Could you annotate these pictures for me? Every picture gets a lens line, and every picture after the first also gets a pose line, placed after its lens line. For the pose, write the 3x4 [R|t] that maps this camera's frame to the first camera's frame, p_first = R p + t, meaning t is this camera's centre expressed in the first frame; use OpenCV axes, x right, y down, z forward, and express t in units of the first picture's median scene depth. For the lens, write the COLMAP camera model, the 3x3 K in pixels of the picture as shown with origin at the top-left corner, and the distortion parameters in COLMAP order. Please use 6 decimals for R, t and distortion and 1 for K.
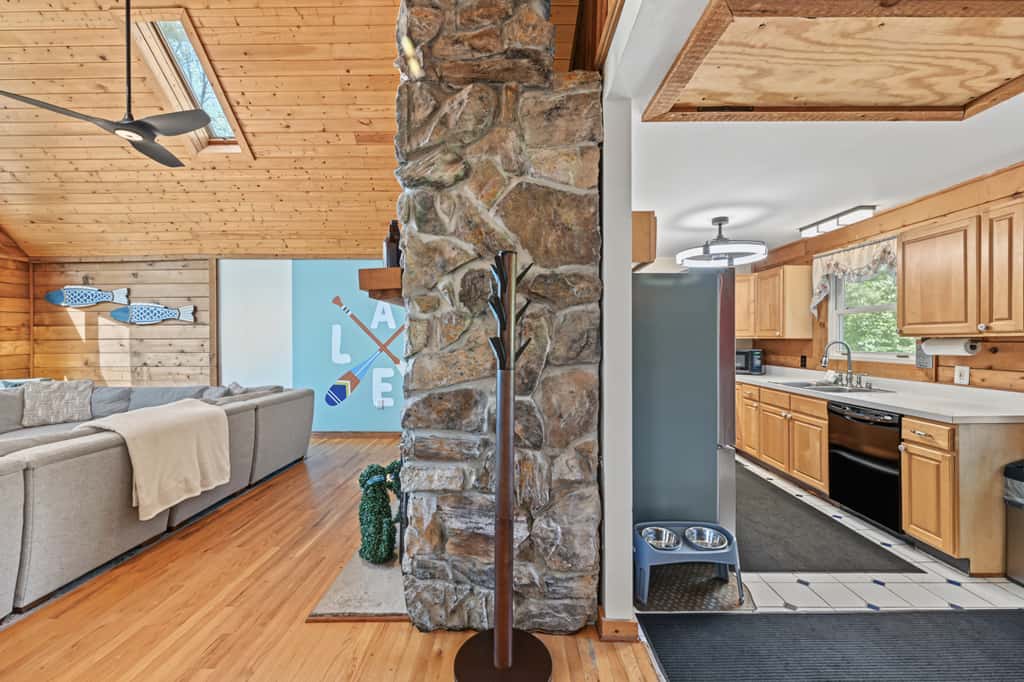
lens RADIAL K [[406.9, 0, 513.0], [0, 406.9, 340.1], [0, 0, 1]] dist [0.002648, 0.000222]
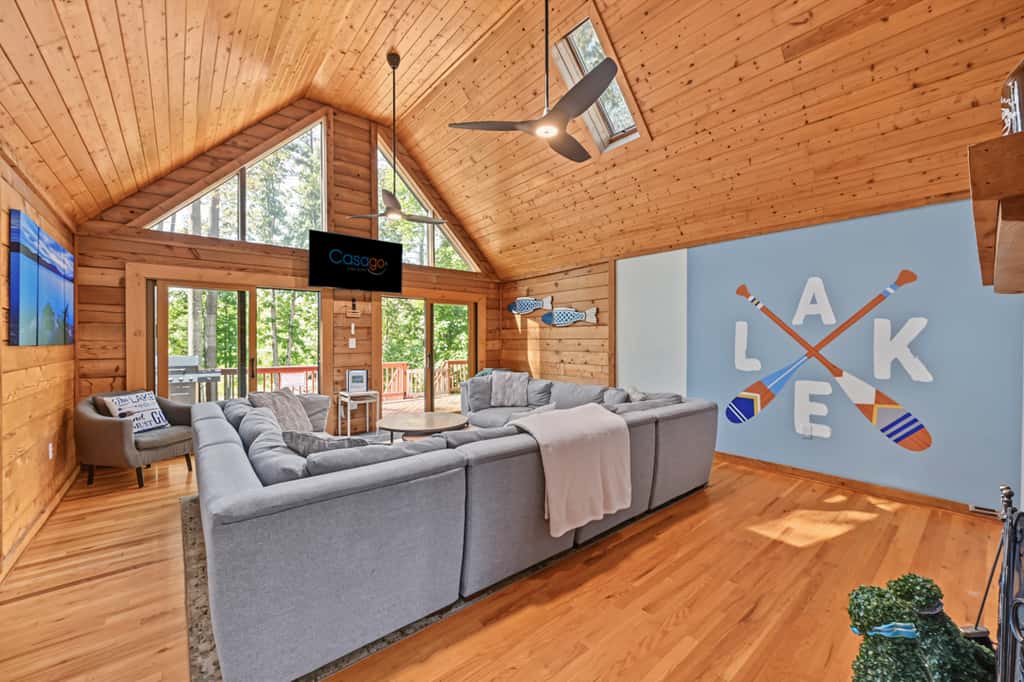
lens RADIAL K [[406.9, 0, 513.0], [0, 406.9, 340.1], [0, 0, 1]] dist [0.002648, 0.000222]
pose [[0.649660, 0.003763, -0.760216, -0.174627], [-0.004514, 0.999989, 0.001093, -0.000393], [0.760212, 0.002721, 0.649670, 0.216539]]
